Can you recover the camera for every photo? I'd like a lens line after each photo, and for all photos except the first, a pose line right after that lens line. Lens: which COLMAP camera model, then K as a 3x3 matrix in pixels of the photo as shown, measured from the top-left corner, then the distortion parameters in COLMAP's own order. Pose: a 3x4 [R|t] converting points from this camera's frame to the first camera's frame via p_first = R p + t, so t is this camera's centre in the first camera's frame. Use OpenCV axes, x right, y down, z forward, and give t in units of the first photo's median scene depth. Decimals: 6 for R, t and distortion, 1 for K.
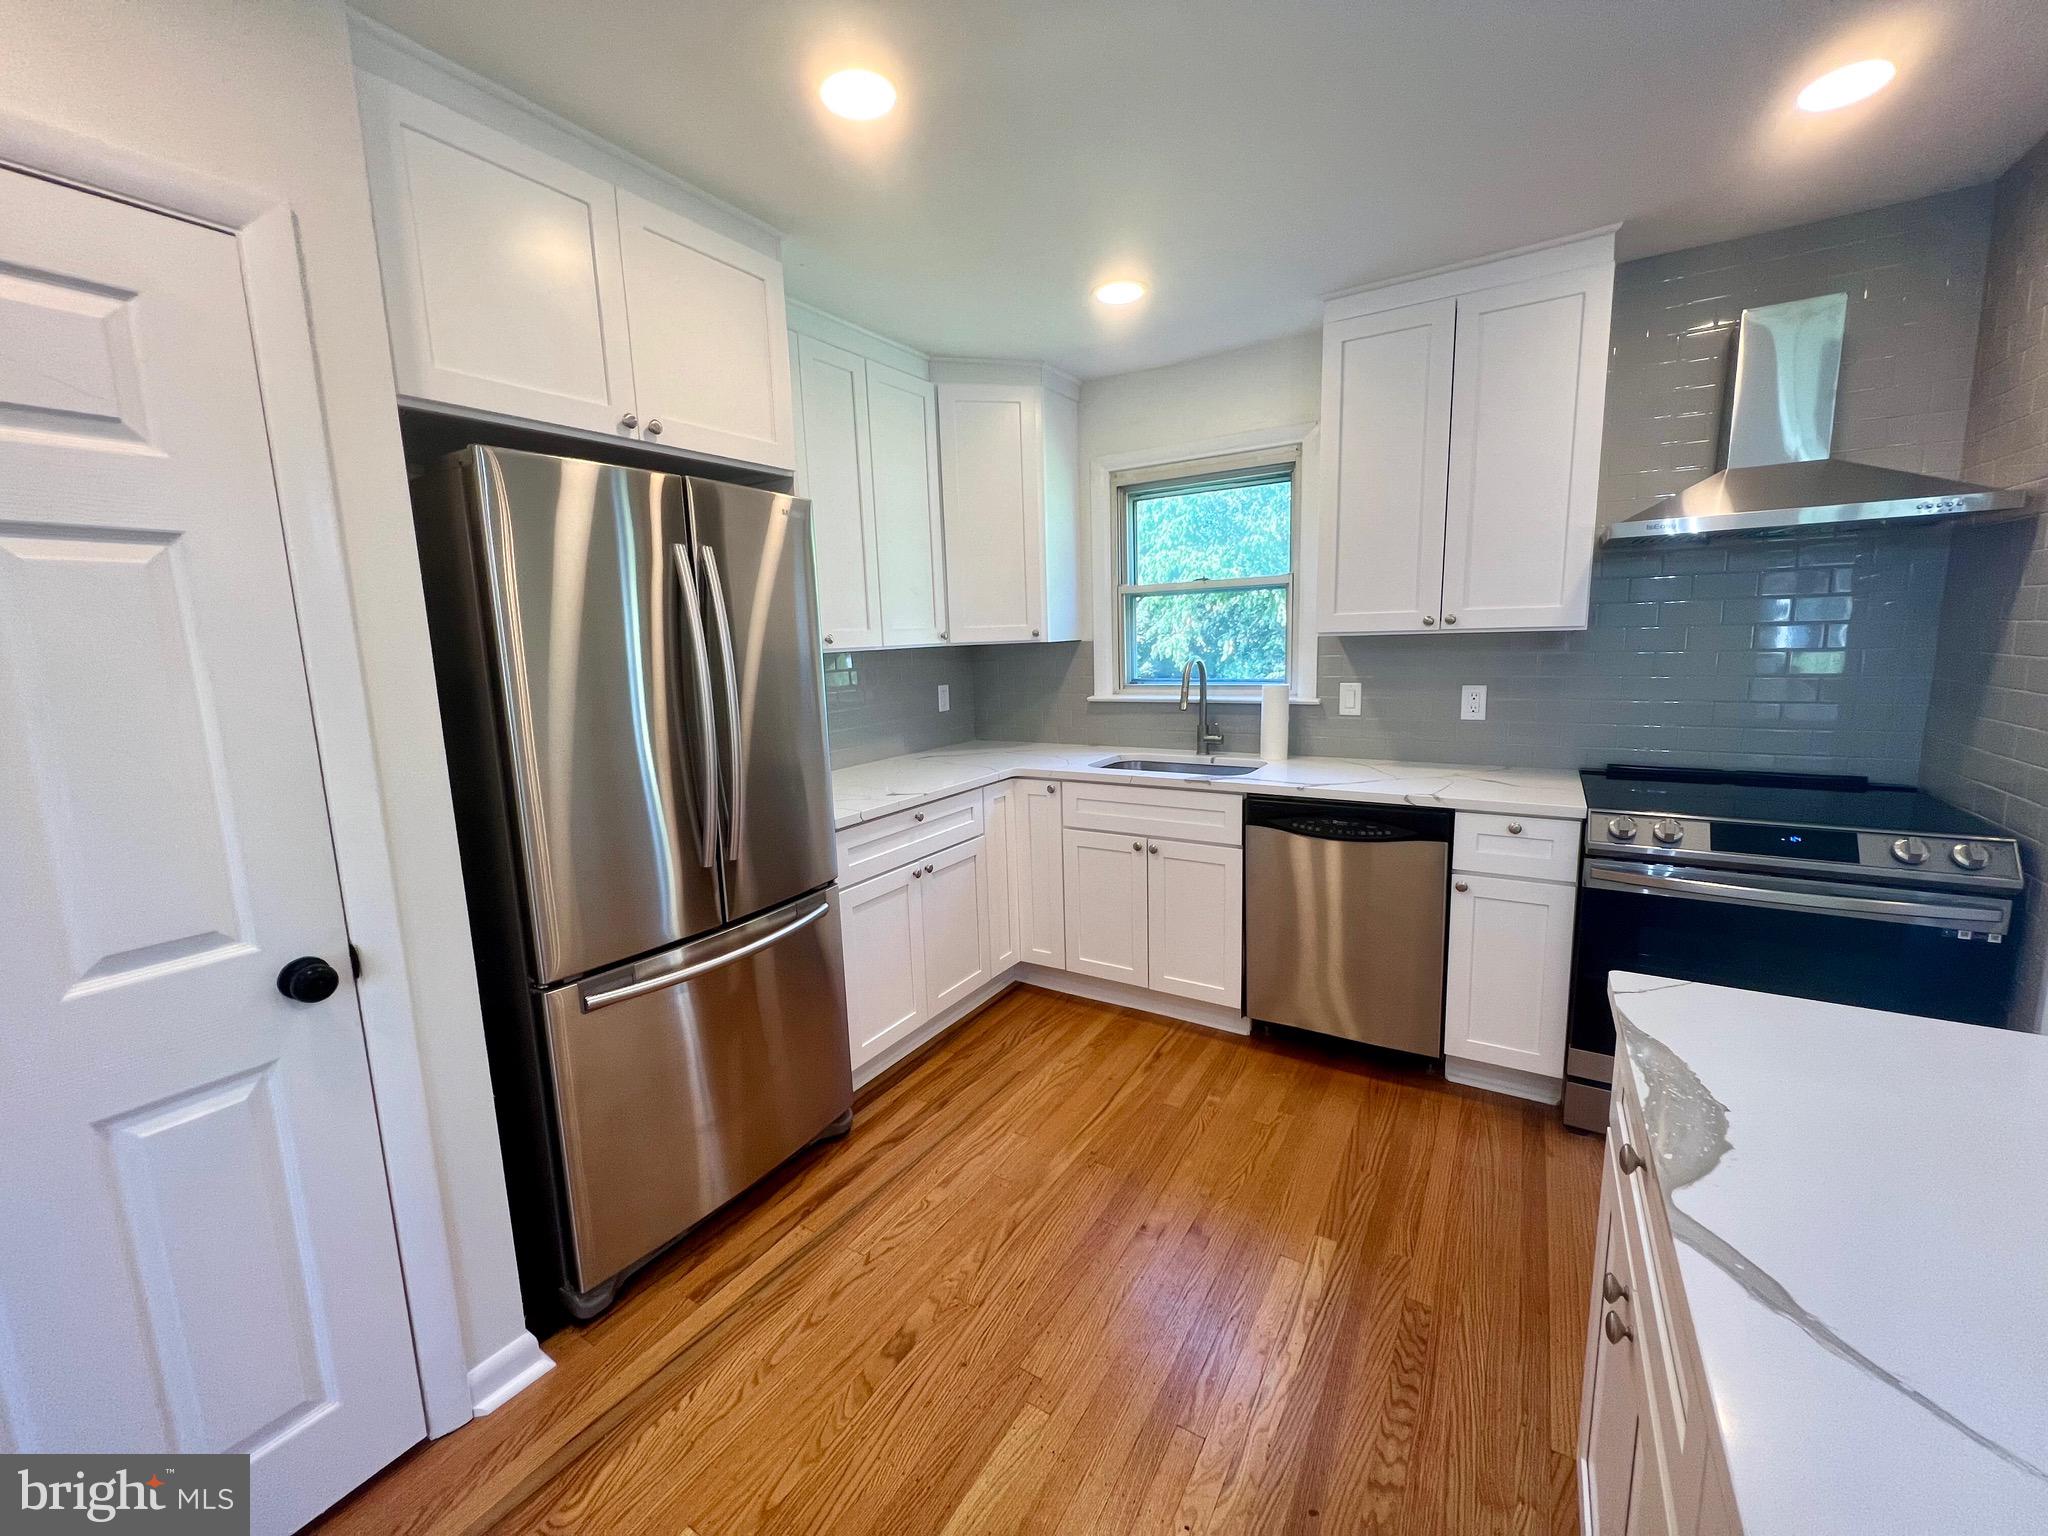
lens RADIAL K [[820.6, 0, 1024.0], [0, 820.6, 768.0], [0, 0, 1]] dist [-0.001740, -0.000080]
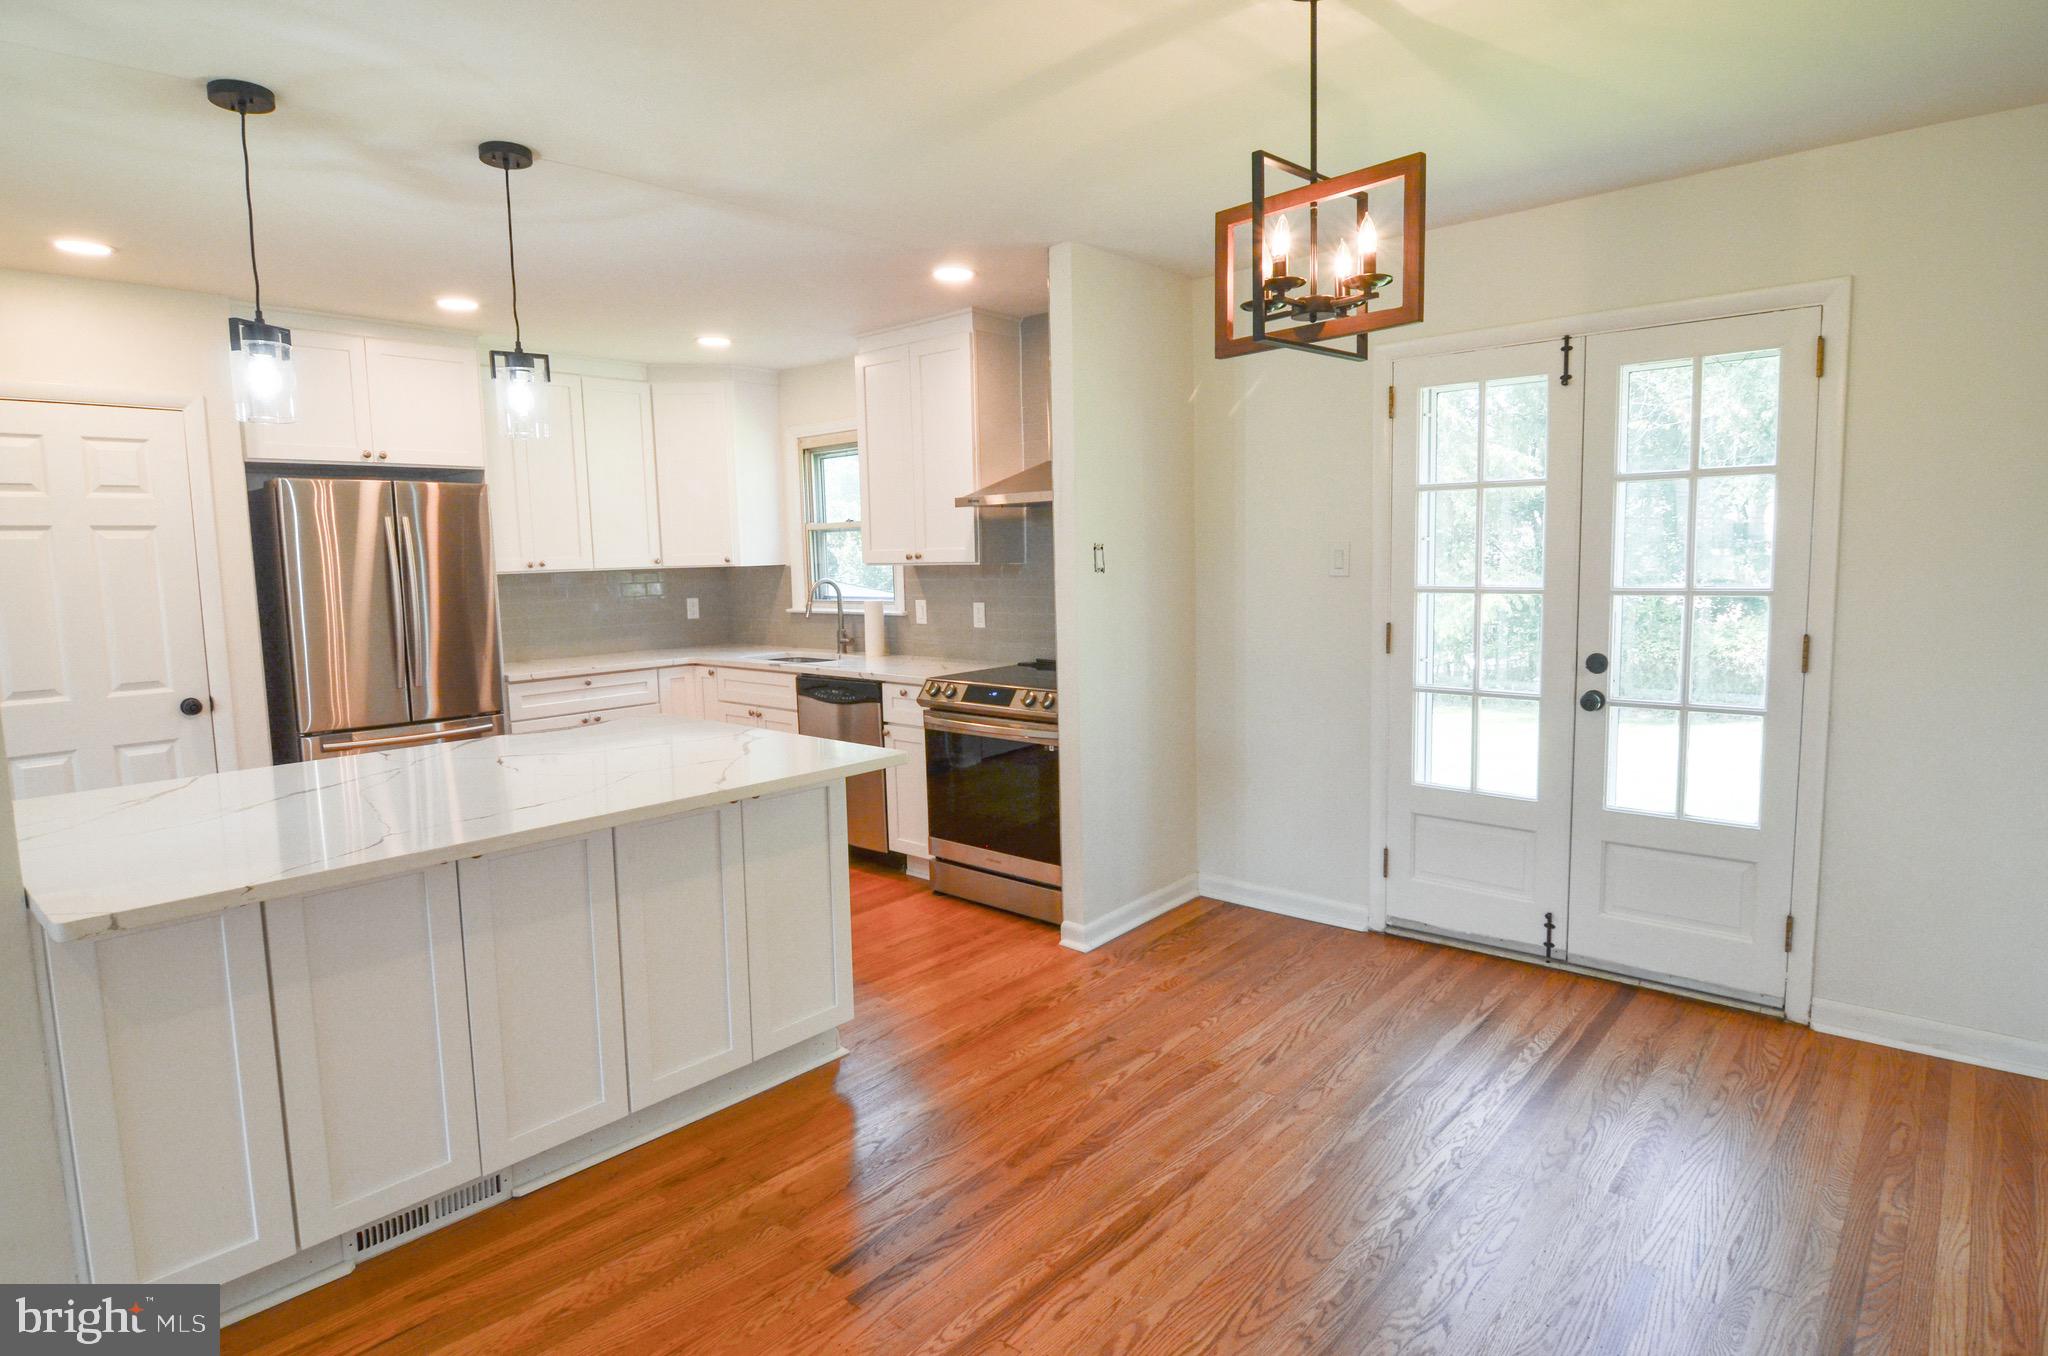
lens RADIAL K [[1094.9, 0, 1030.5], [0, 1094.9, 675.4], [0, 0, 1]] dist [-0.003274, -0.014002]
pose [[0.986787, 0.028901, -0.159423, 0.929118], [-0.035847, 0.998521, -0.040867, 0.093730], [0.158006, 0.046042, 0.986364, -0.794593]]
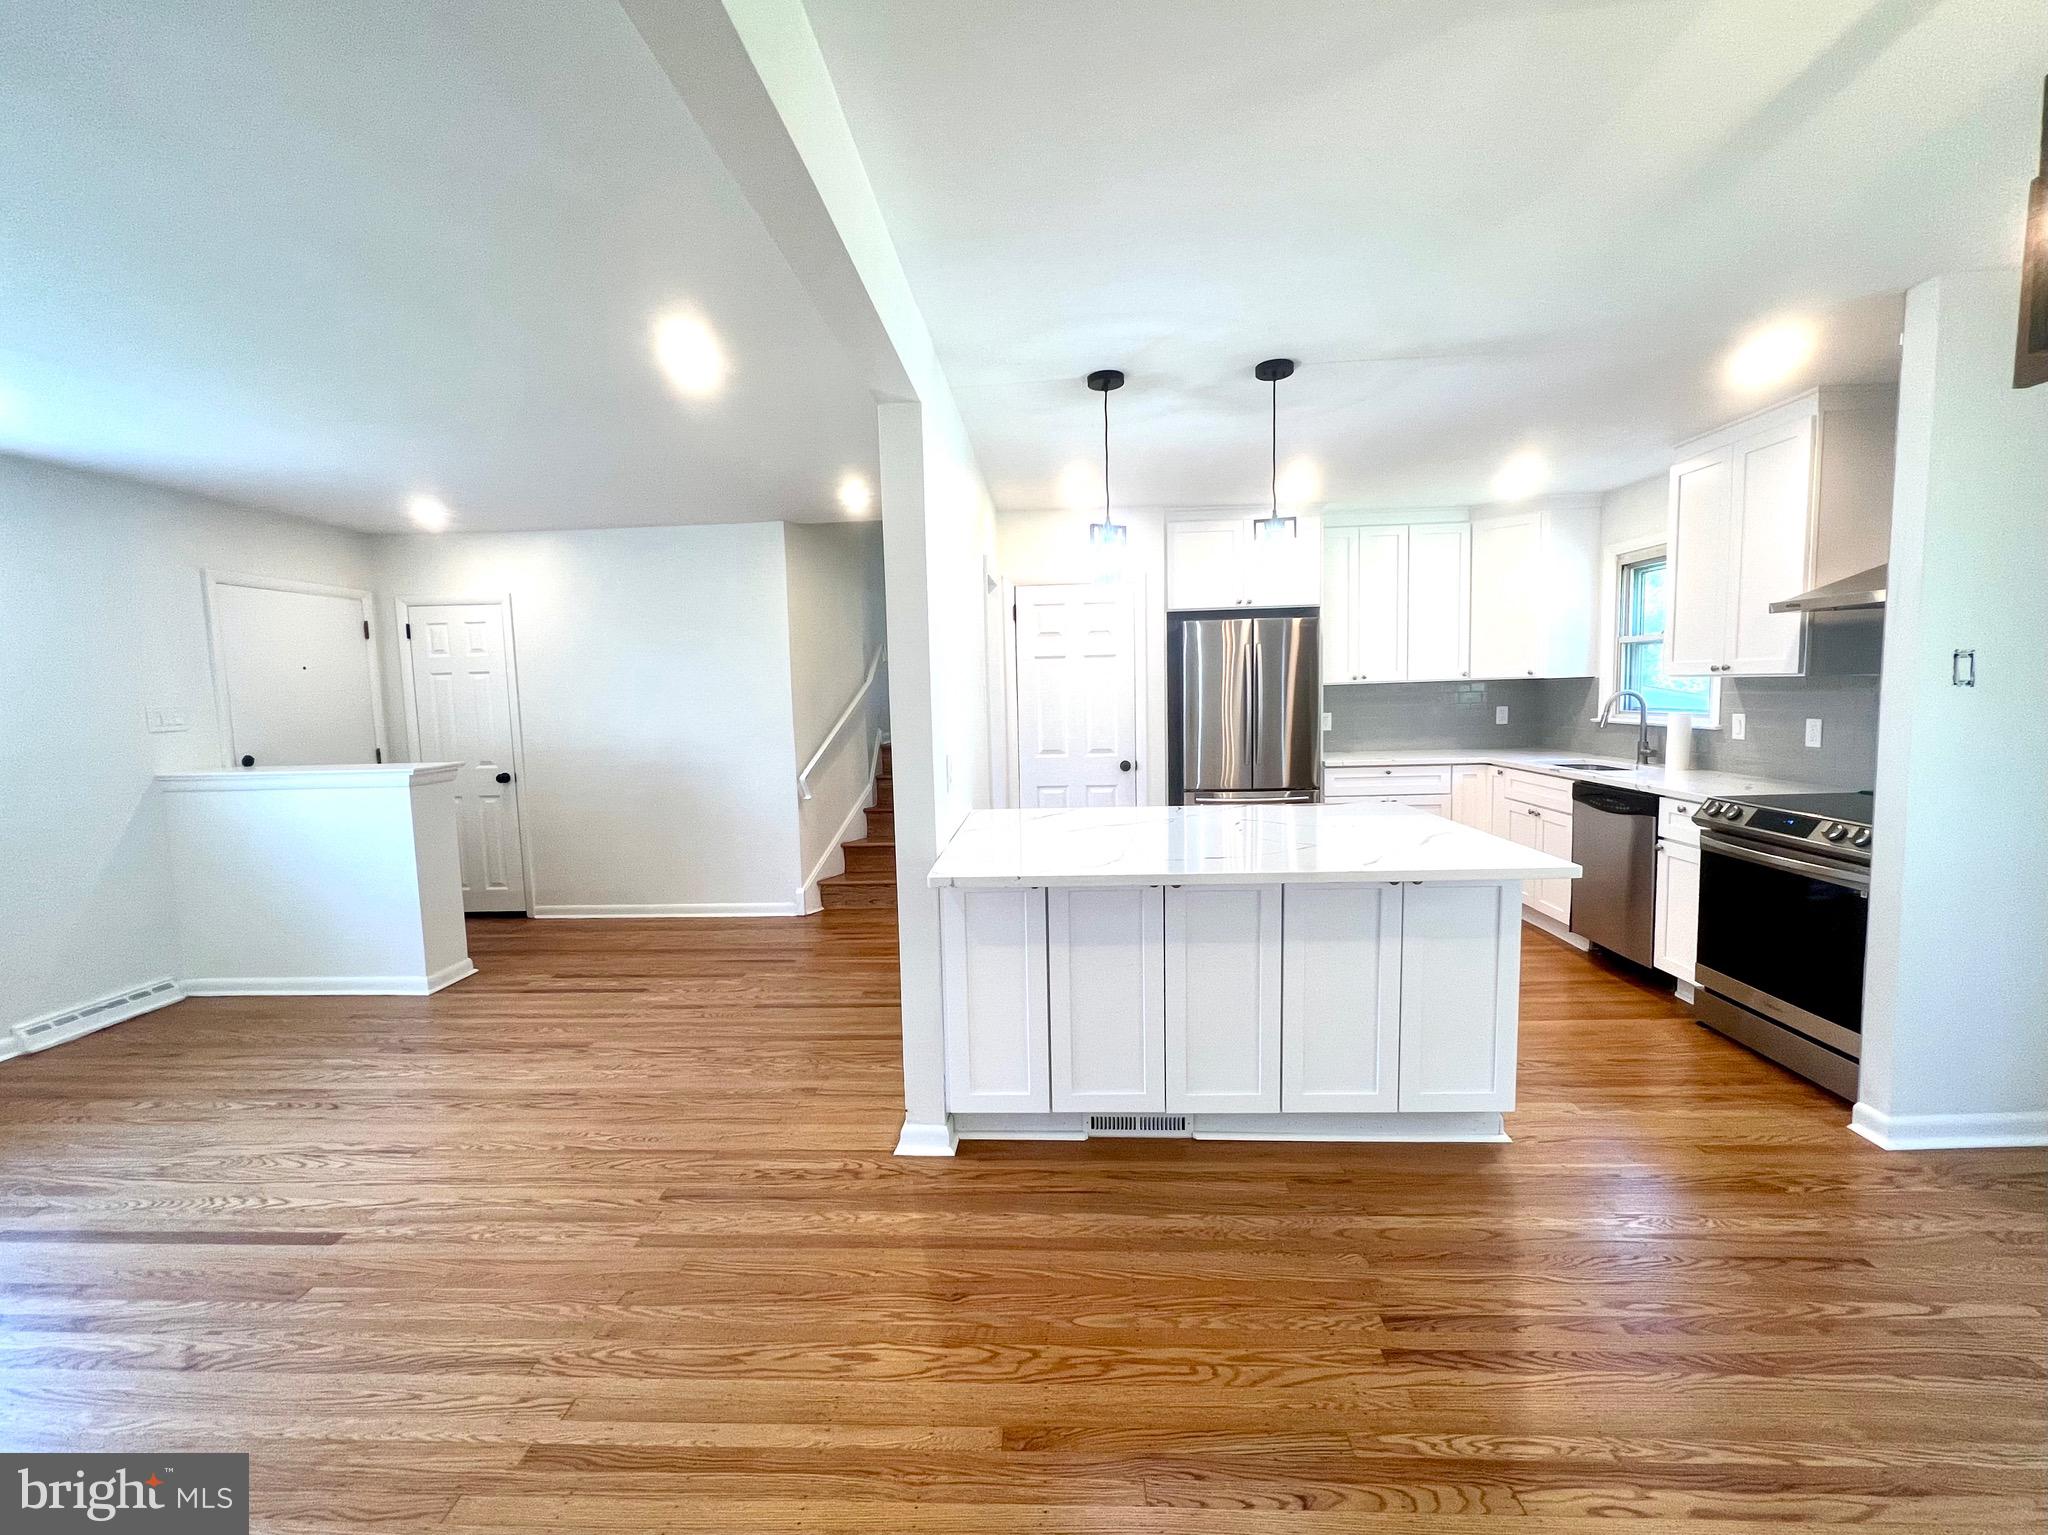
lens RADIAL K [[850.6, 0, 1022.7], [0, 850.6, 763.5], [0, 0, 1]] dist [-0.001539, 0.000773]
pose [[0.491174, 0.097725, -0.865562, 1.071489], [-0.129029, 0.990887, 0.038655, 0.069438], [0.861452, 0.092697, 0.499307, -0.648273]]
